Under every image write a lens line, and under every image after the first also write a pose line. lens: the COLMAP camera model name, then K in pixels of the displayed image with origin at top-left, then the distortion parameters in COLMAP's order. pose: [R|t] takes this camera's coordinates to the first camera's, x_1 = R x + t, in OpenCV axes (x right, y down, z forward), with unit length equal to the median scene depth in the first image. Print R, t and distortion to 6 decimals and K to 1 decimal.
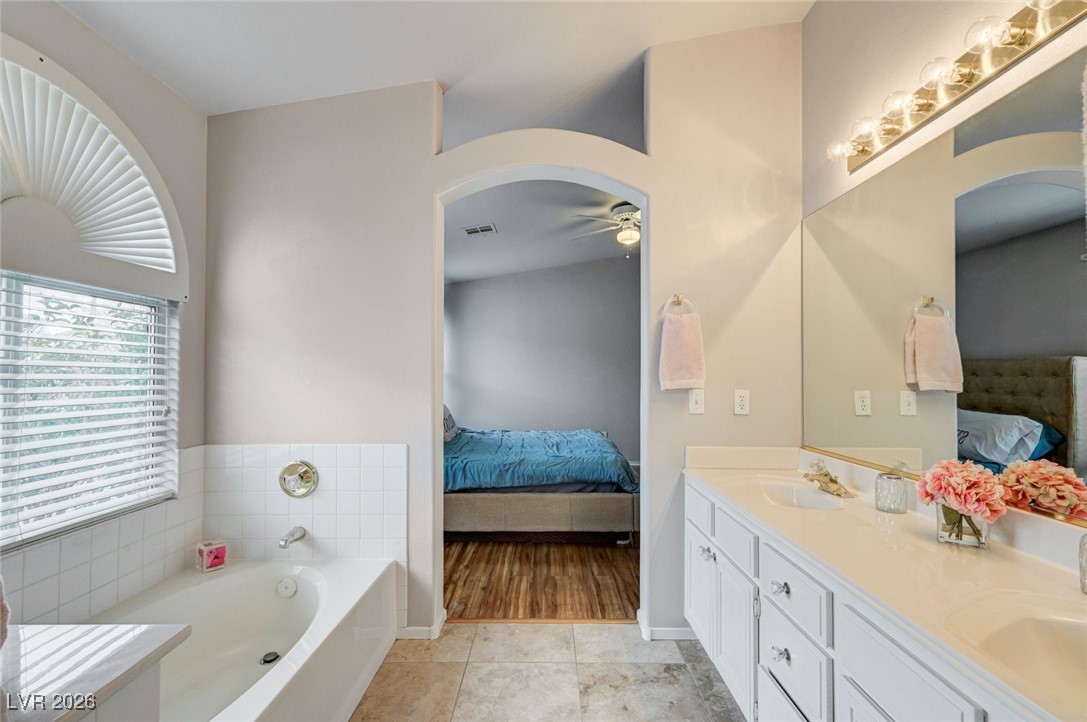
lens RADIAL K [[488.5, 0, 545.8], [0, 488.5, 365.7], [0, 0, 1]] dist [-0.003103, 0.001092]
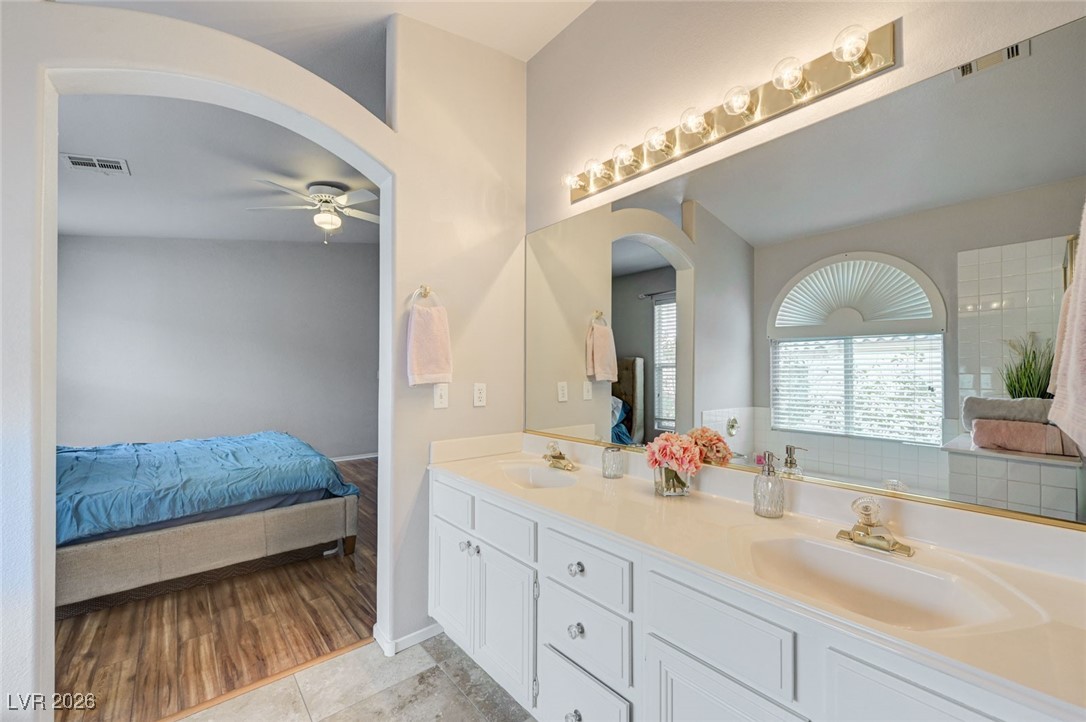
lens RADIAL K [[428.3, 0, 541.2], [0, 428.3, 366.4], [0, 0, 1]] dist [-0.001036, 0.000105]
pose [[0.750150, 0.004177, 0.661254, -0.115921], [-0.012174, 0.999898, 0.007495, 0.004138], [-0.661156, -0.013673, 0.750124, 0.207725]]
